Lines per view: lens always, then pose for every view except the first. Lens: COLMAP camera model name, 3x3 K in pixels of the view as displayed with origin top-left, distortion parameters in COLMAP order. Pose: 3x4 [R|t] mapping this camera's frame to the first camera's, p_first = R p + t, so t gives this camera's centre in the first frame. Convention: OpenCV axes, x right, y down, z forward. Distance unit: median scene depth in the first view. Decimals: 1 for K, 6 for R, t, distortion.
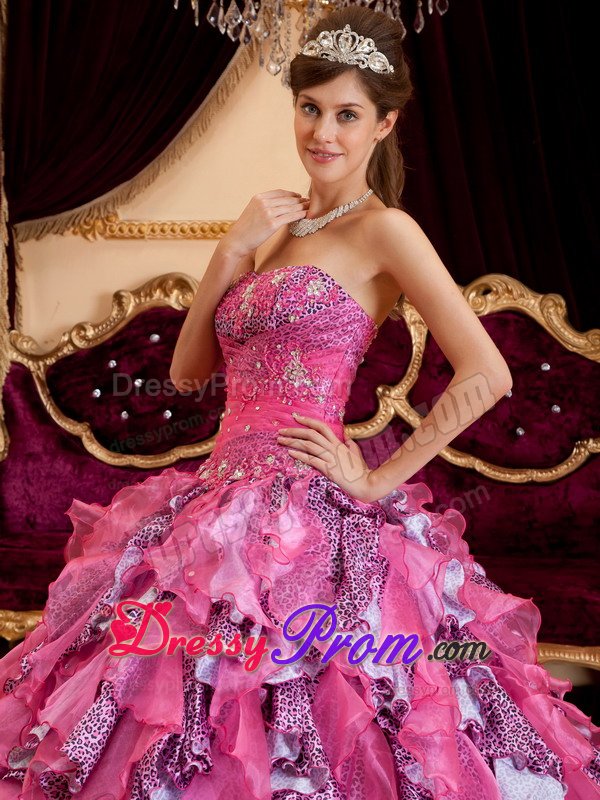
lens RADIAL K [[1496.9, 0, 300.0], [0, 1496.9, 400.0], [0, 0, 1]] dist [0.267430, 0.122378]
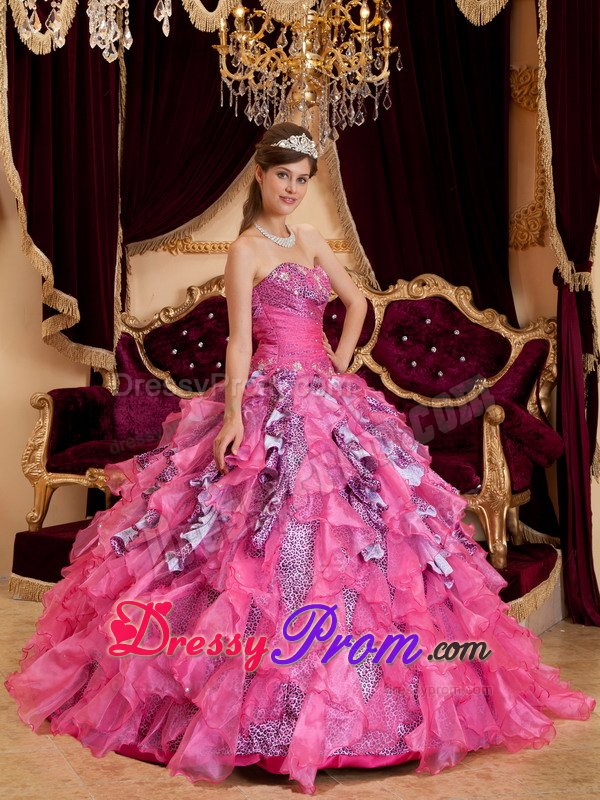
lens RADIAL K [[1265.9, 0, 301.3], [0, 1265.9, 383.6], [0, 0, 1]] dist [0.206658, 0.061604]
pose [[0.996887, 0.011916, -0.077944, 0.096874], [-0.014908, 0.999170, -0.037918, 0.076023], [0.077427, 0.038962, 0.996236, -0.288971]]
